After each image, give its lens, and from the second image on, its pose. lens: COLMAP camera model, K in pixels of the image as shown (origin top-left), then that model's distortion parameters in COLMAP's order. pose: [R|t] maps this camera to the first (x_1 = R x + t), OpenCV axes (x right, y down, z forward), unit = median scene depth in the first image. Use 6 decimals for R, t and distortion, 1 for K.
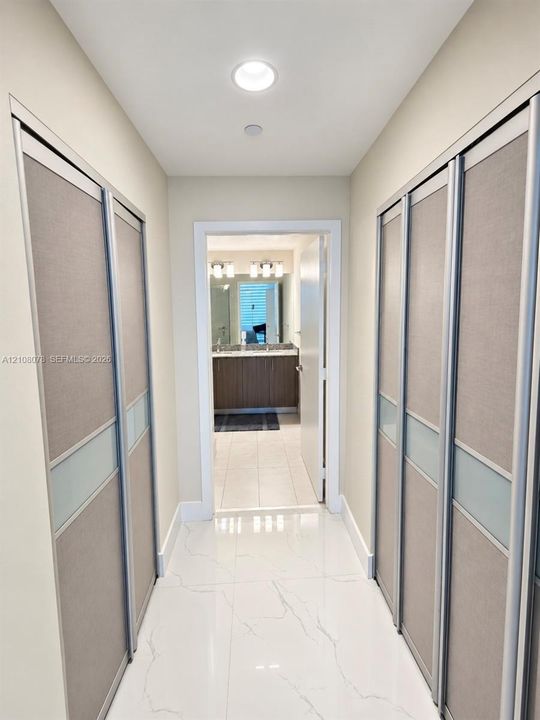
lens RADIAL K [[294.1, 0, 270.0], [0, 294.1, 360.0], [0, 0, 1]] dist [-0.001245, -0.000044]
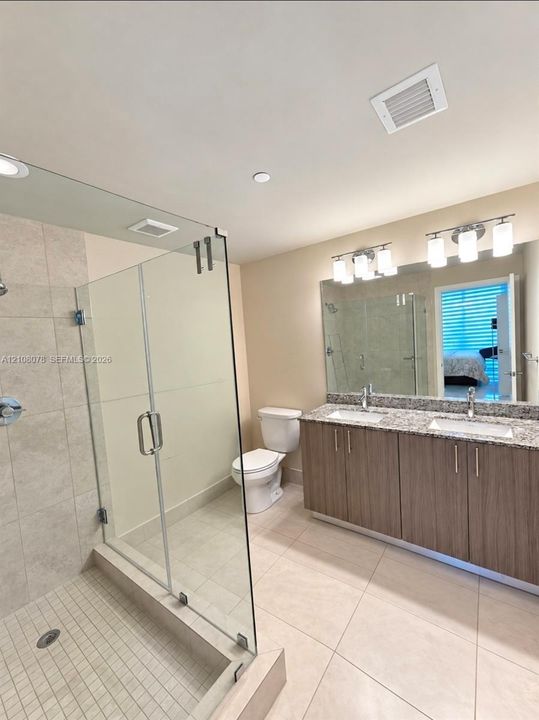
lens RADIAL K [[294.1, 0, 269.5], [0, 294.1, 360.0], [0, 0, 1]] dist [-0.001245, -0.000044]
pose [[0.772140, 0.007036, -0.635413, 0.041049], [-0.057981, 0.996548, -0.059423, -0.081147], [0.632801, 0.082724, 0.769883, 0.463971]]
